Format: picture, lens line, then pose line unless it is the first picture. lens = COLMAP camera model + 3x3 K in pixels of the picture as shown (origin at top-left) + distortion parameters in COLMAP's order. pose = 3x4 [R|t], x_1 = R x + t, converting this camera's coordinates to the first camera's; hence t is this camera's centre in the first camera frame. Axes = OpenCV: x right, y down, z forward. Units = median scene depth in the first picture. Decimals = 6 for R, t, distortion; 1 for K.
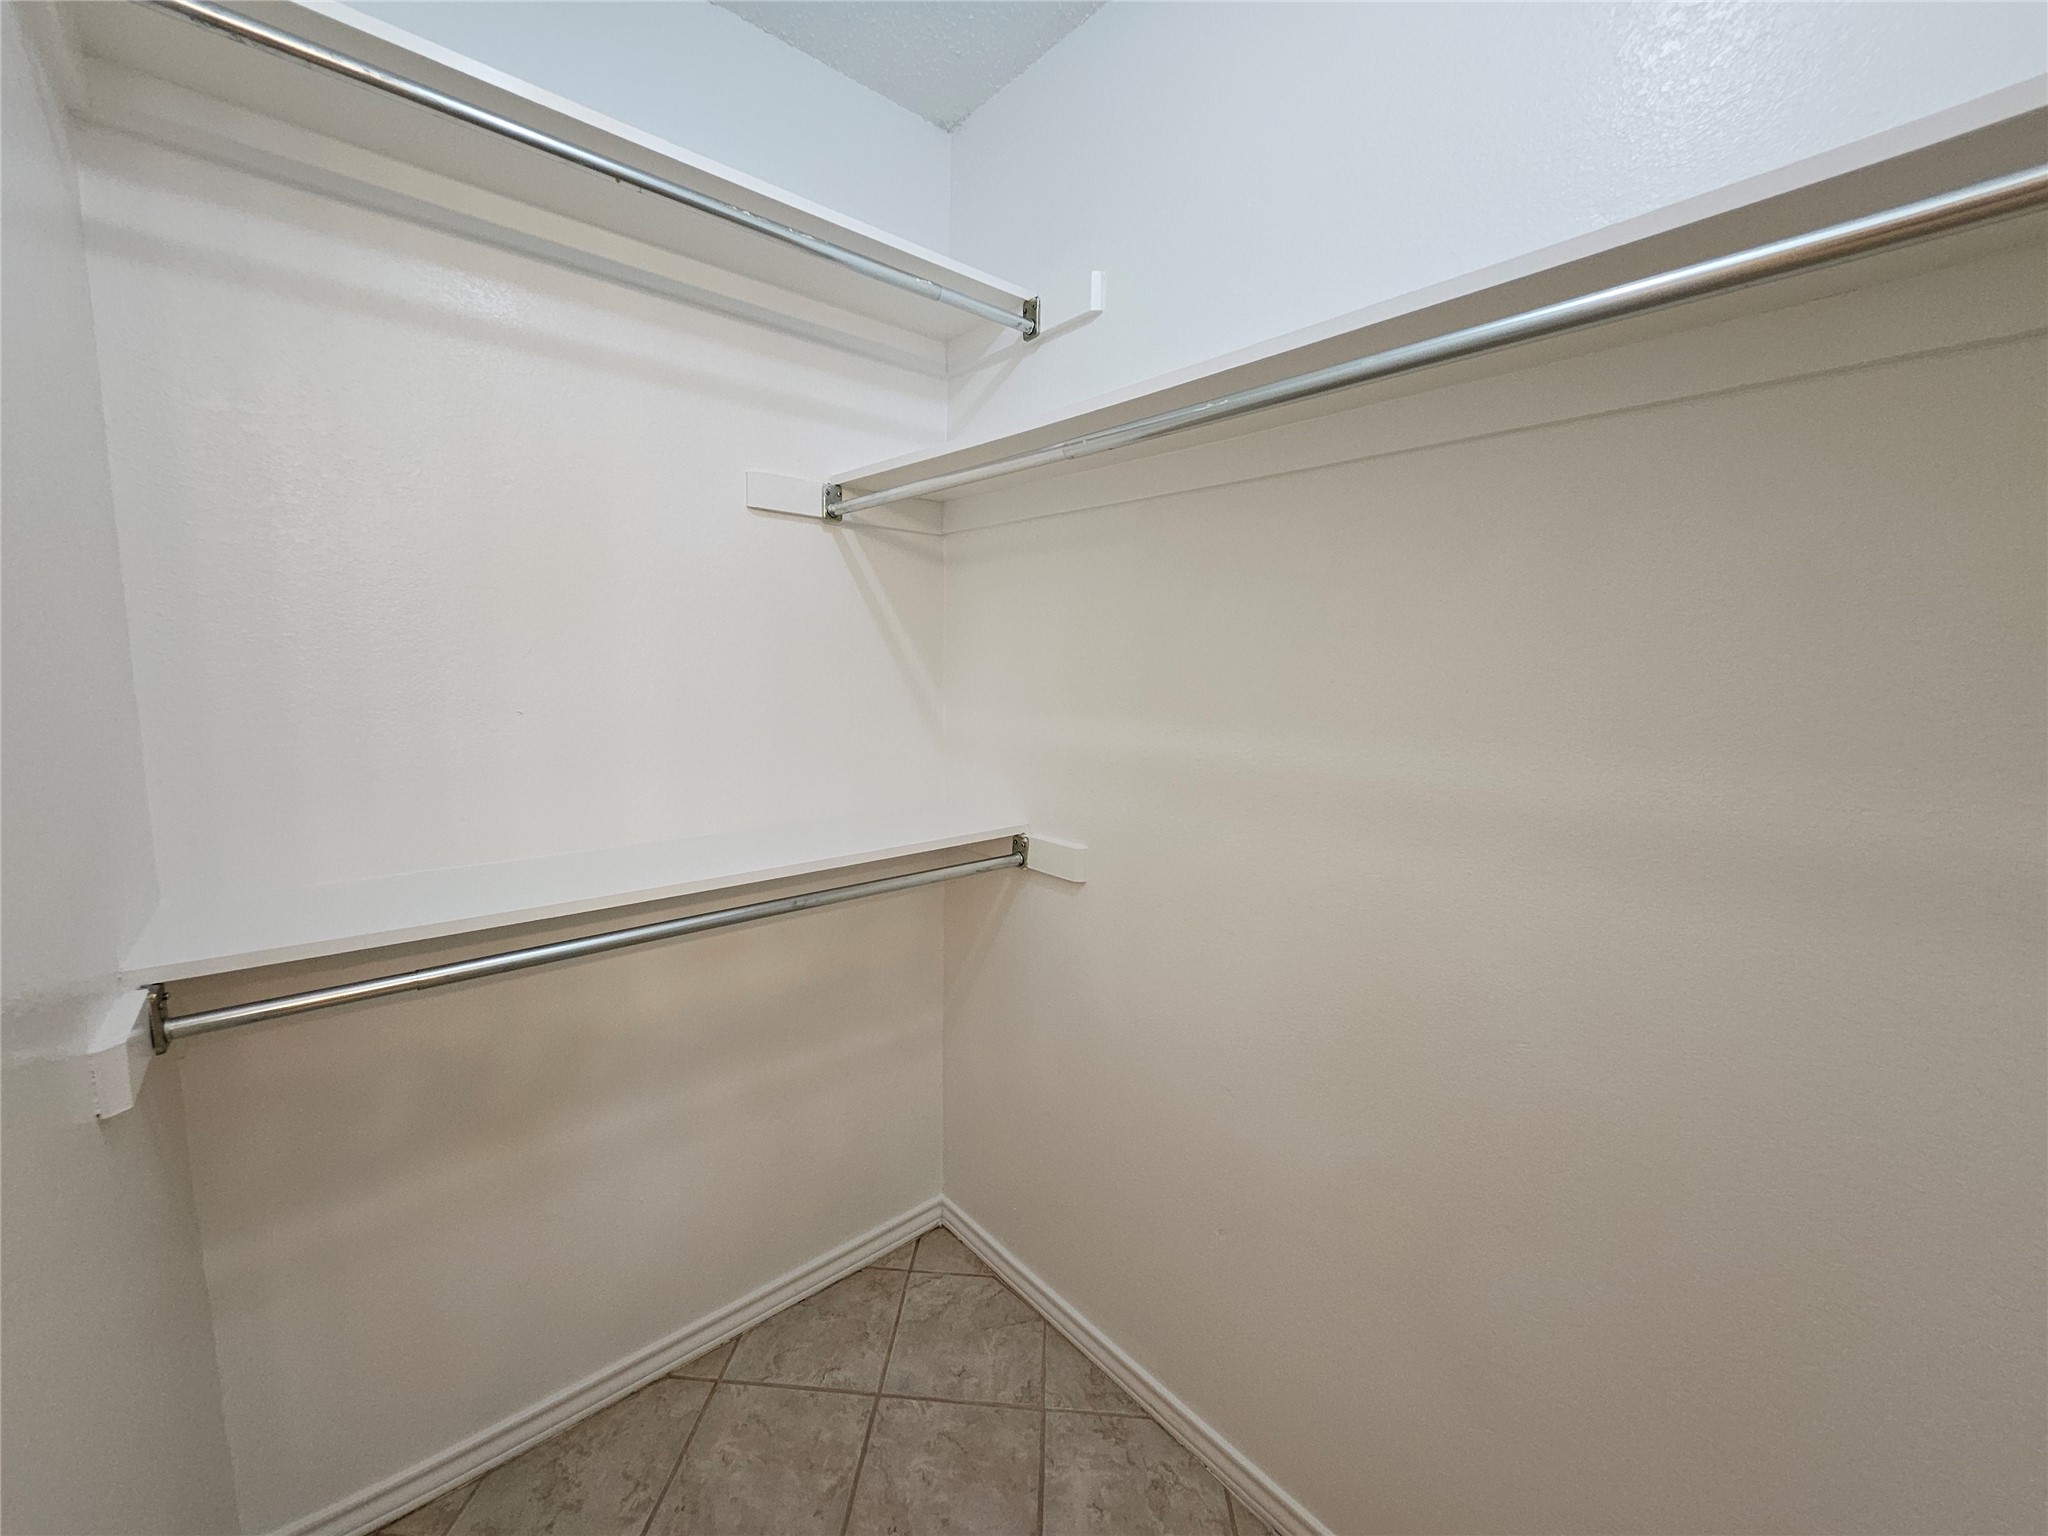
lens RADIAL K [[801.5, 0, 1024.8], [0, 801.5, 757.2], [0, 0, 1]] dist [0.005072, -0.002984]
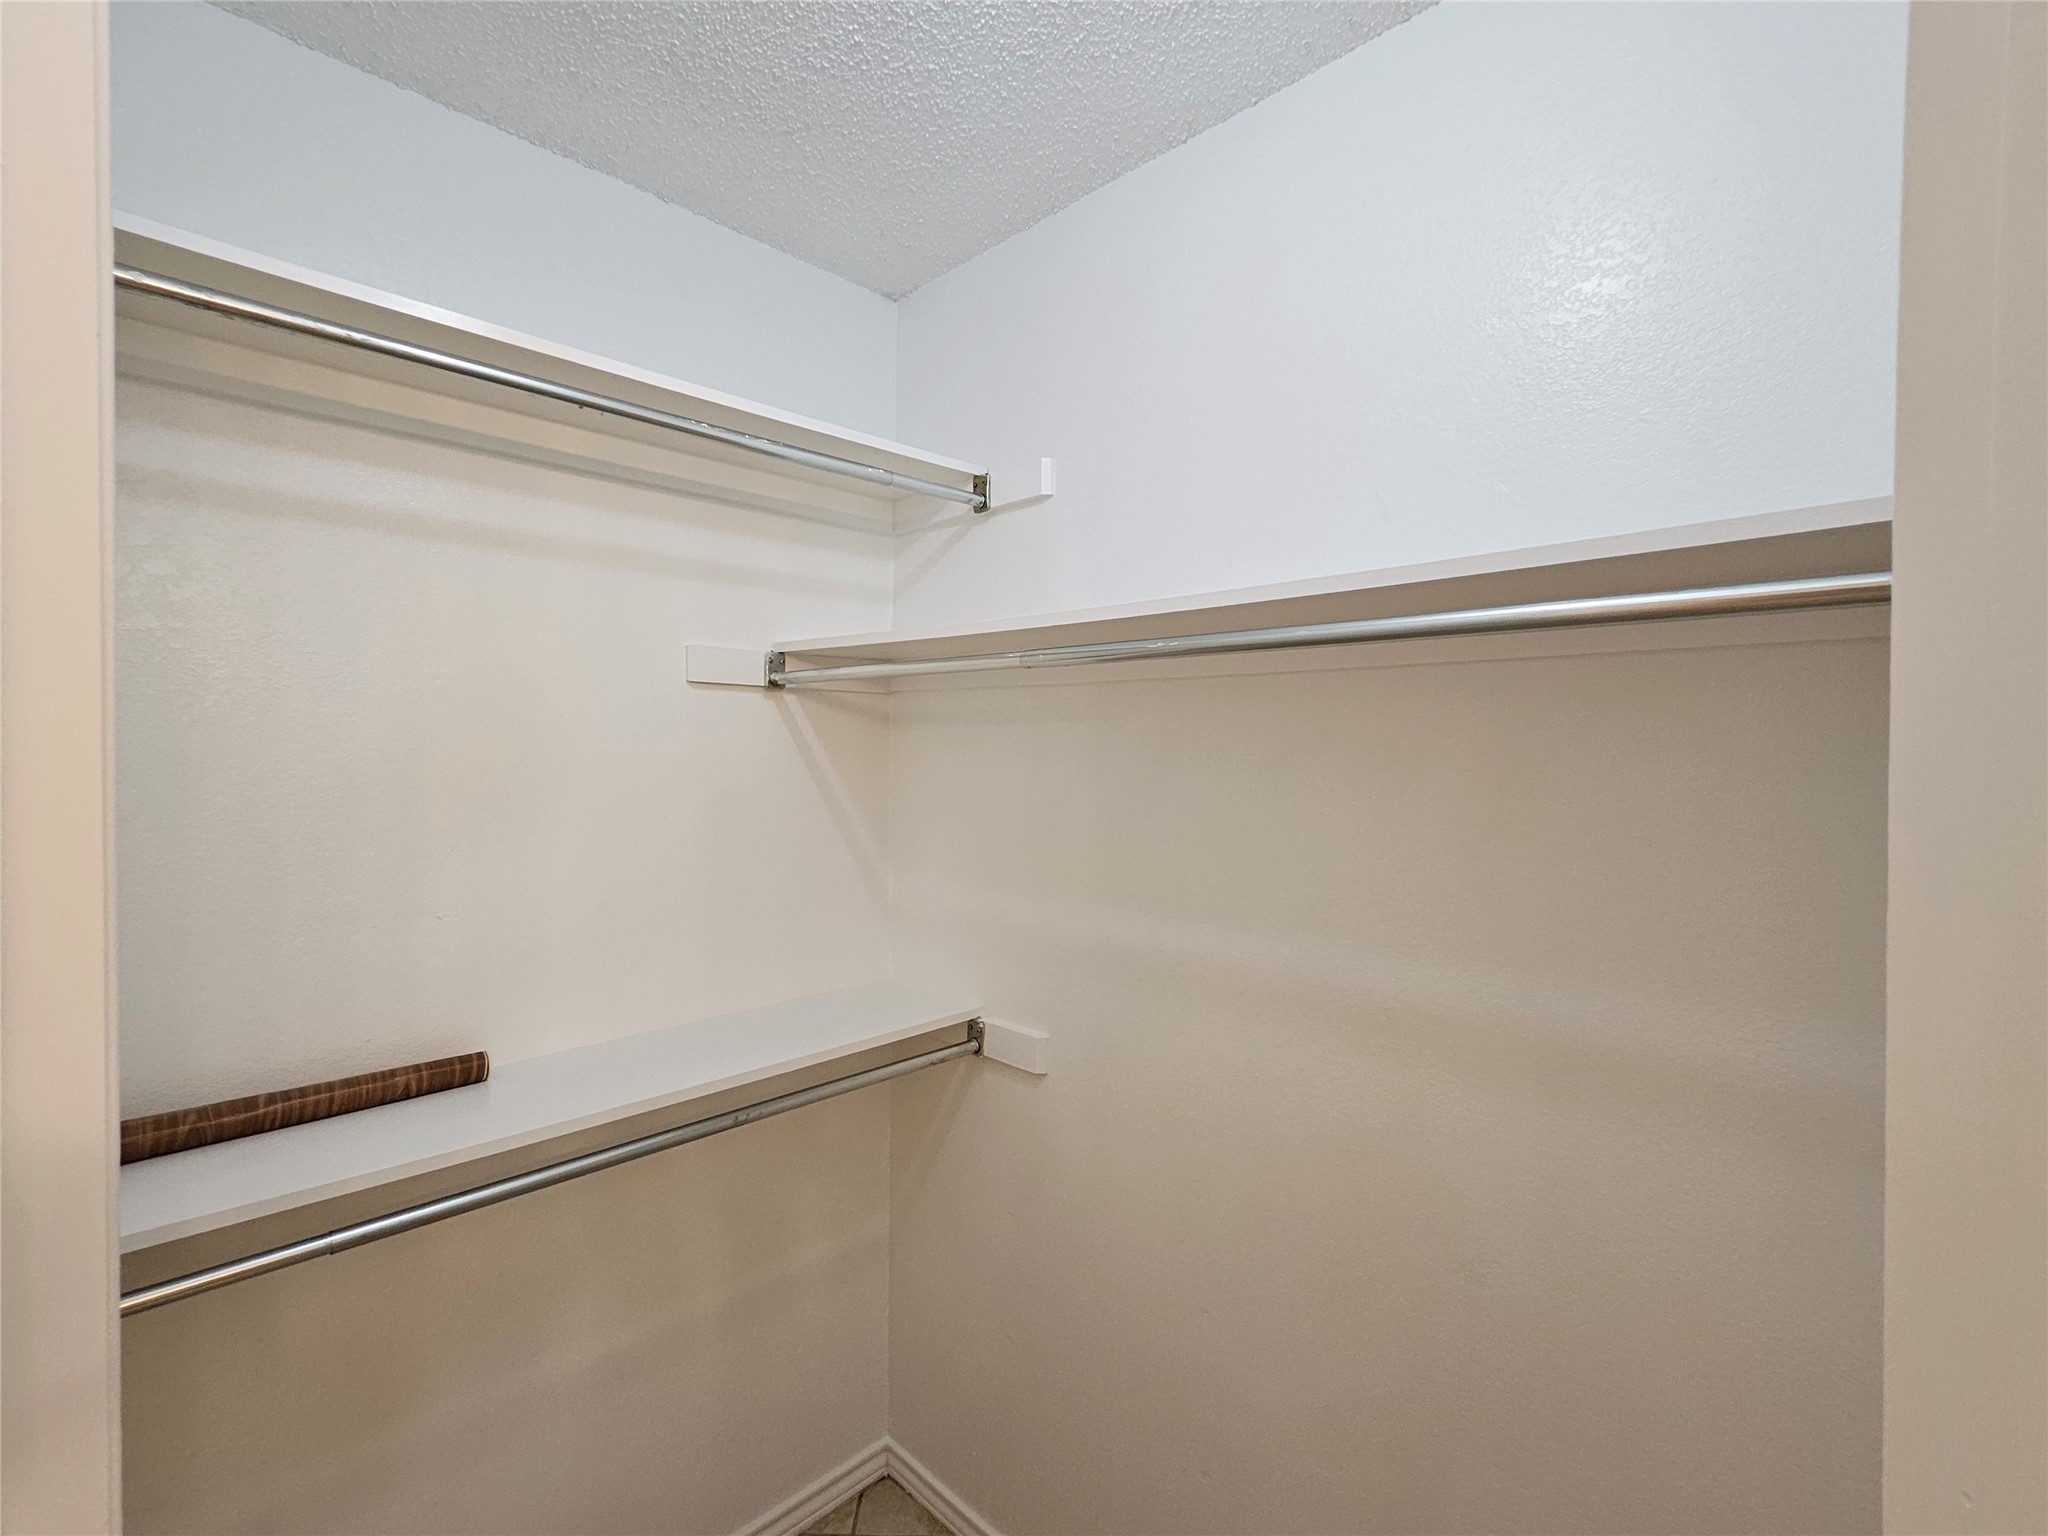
lens RADIAL K [[928.8, 0, 1024.0], [0, 928.8, 768.0], [0, 0, 1]] dist [0.004419, -0.000662]
pose [[0.998037, -0.011081, 0.061642, -0.013421], [0.017650, 0.994095, -0.107072, -0.078438], [-0.060091, 0.107949, 0.992339, -0.103403]]
